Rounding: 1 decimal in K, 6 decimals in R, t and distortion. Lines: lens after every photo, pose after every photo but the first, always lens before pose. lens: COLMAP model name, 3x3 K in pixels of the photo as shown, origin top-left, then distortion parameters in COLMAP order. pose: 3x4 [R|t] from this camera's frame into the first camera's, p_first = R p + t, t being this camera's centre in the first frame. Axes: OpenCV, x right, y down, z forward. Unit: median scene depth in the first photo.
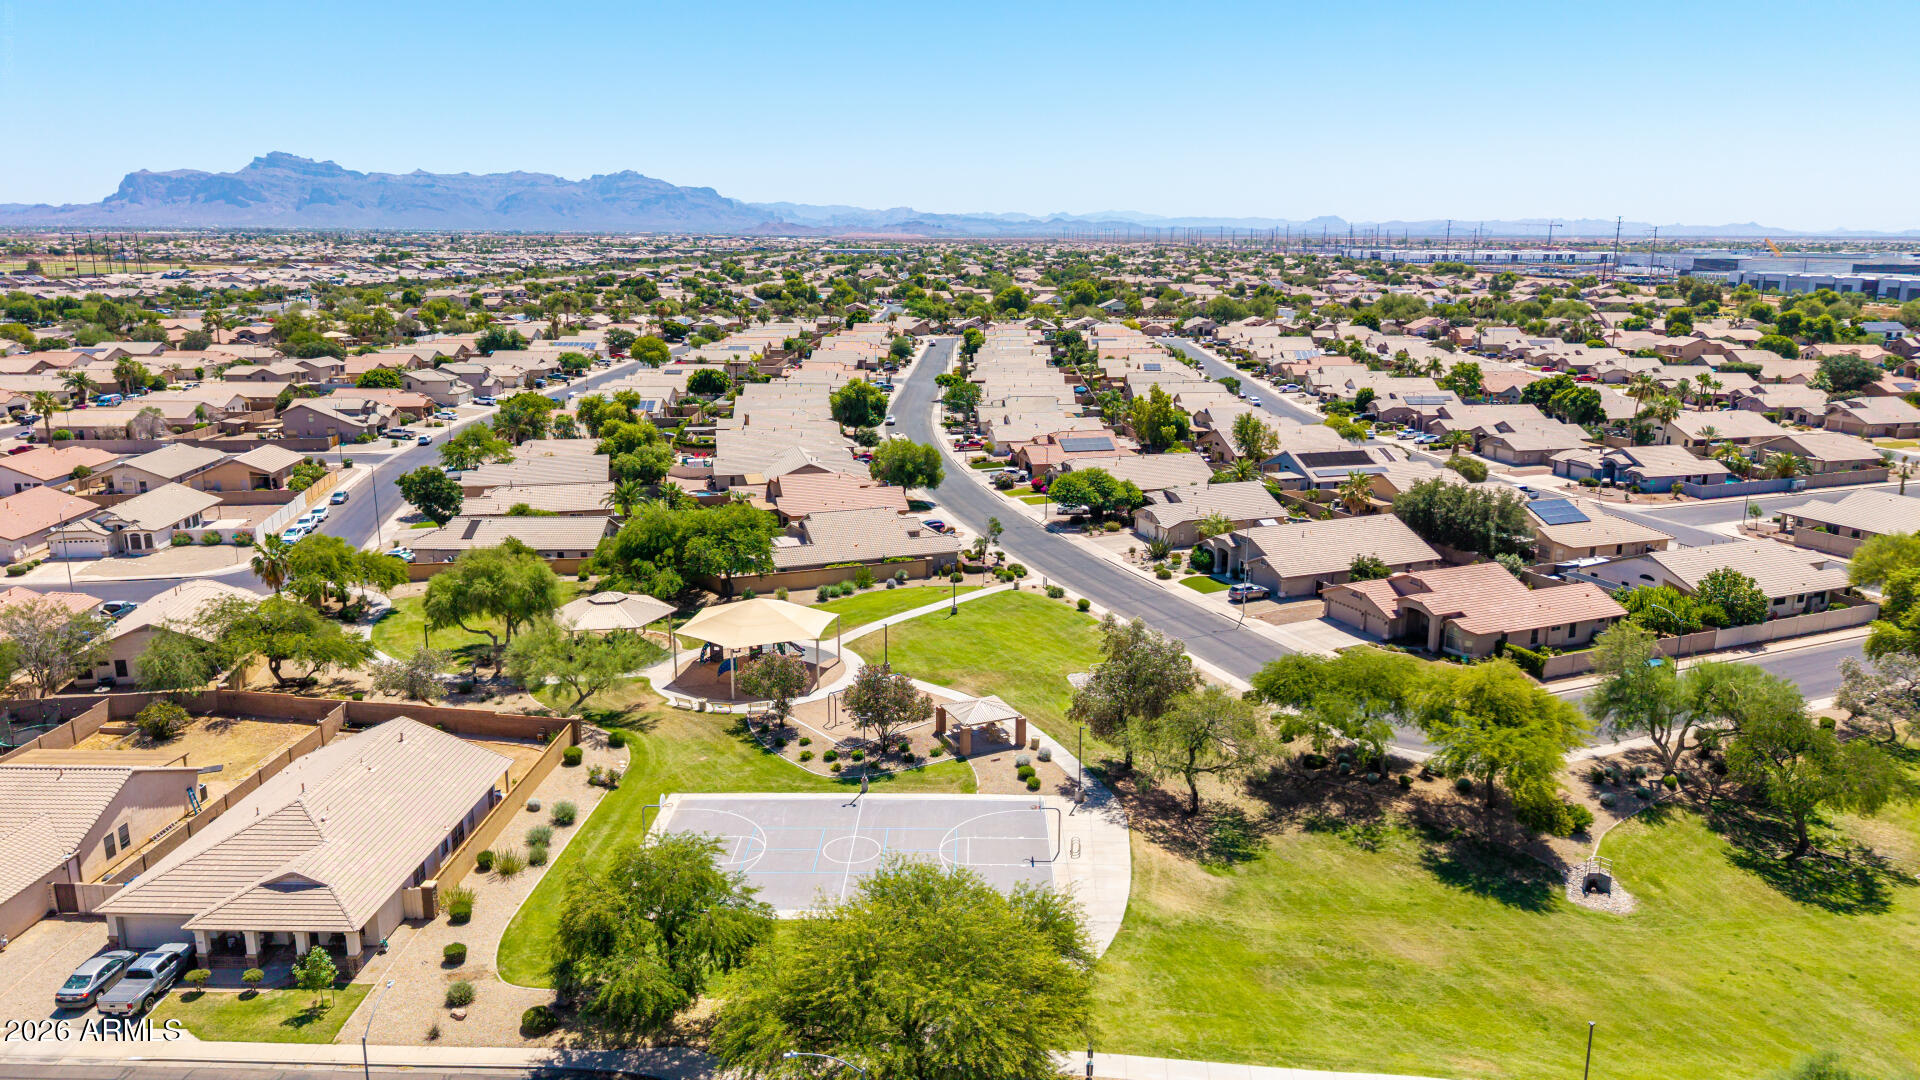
lens RADIAL K [[1277.2, 0, 955.7], [0, 1277.2, 531.0], [0, 0, 1]] dist [0.021281, -0.019883]
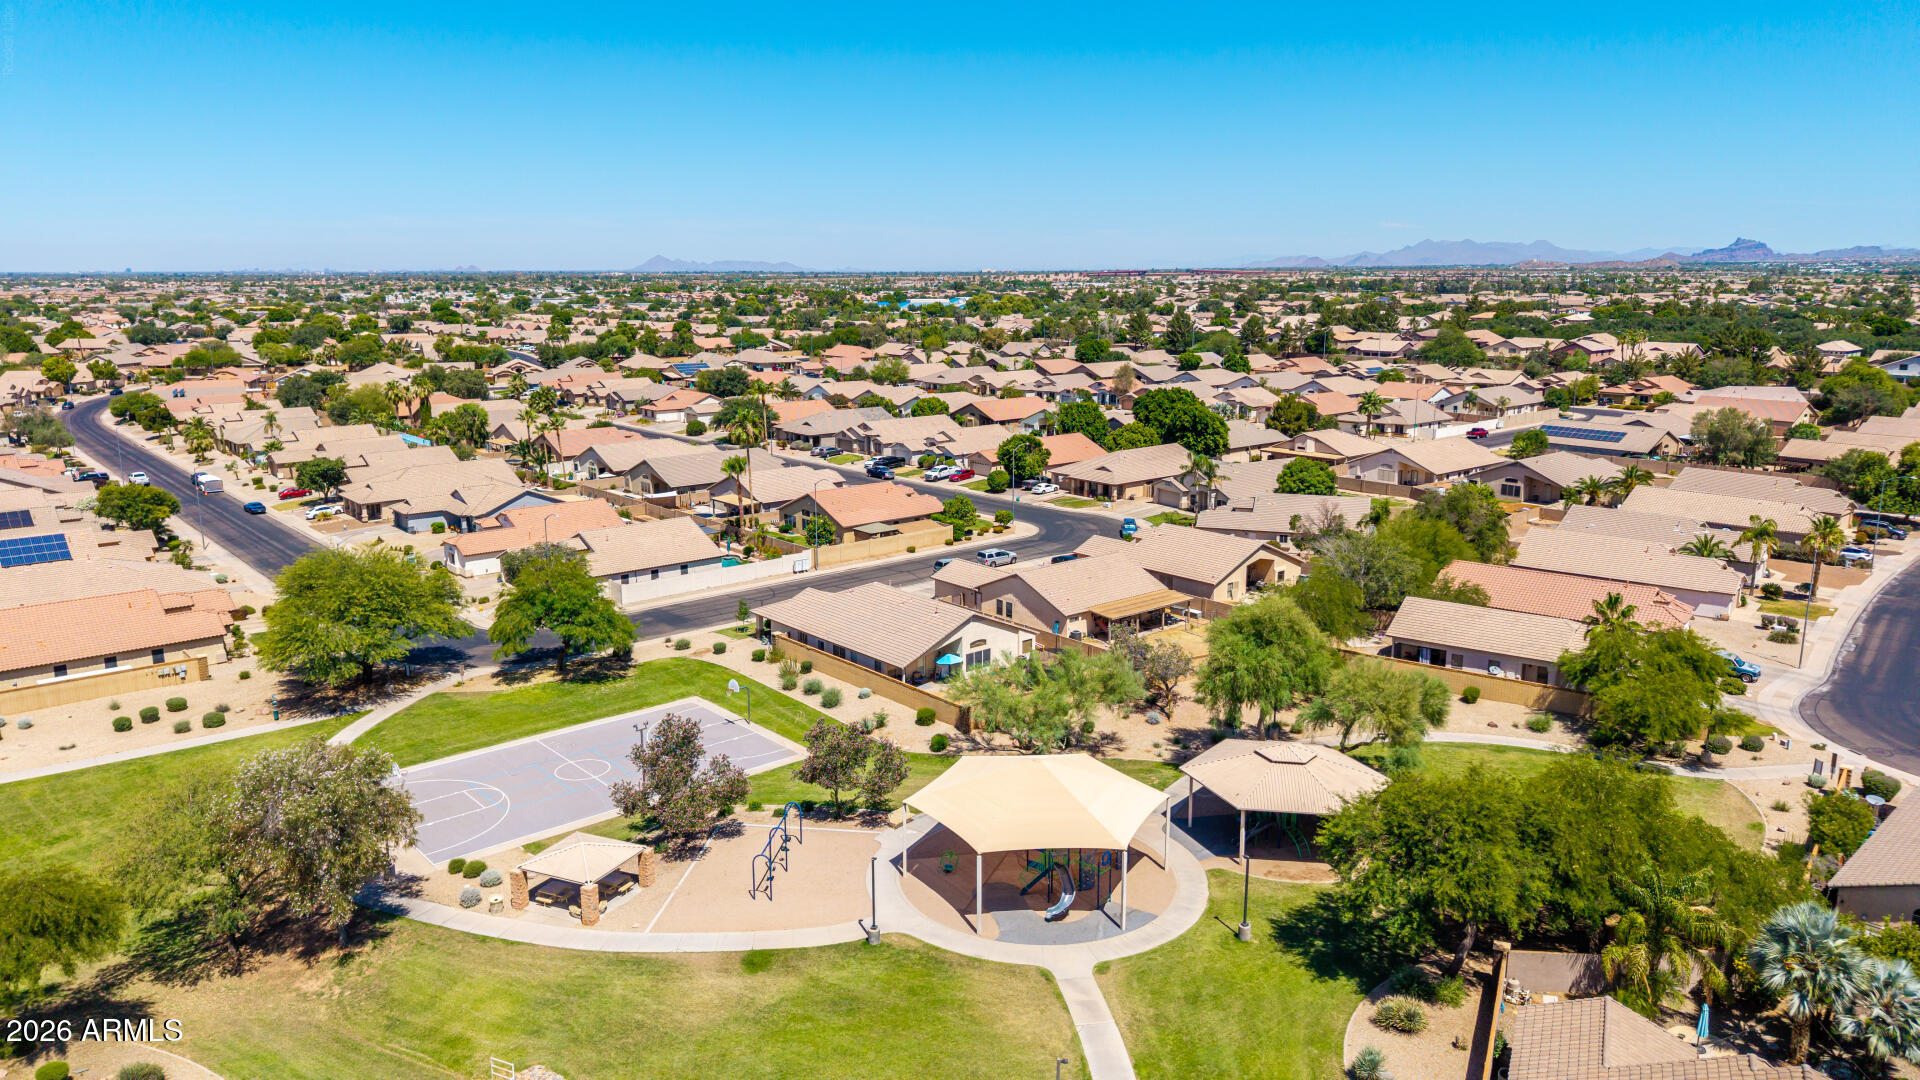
lens RADIAL K [[1276.6, 0, 960.0], [0, 1276.6, 540.0], [0, 0, 1]] dist [0.061549, -0.079561]
pose [[-0.741458, 0.137438, -0.656773, 0.231486], [-0.150778, 0.919641, 0.362666, -0.230625], [0.653839, 0.367929, -0.661152, 1.173044]]
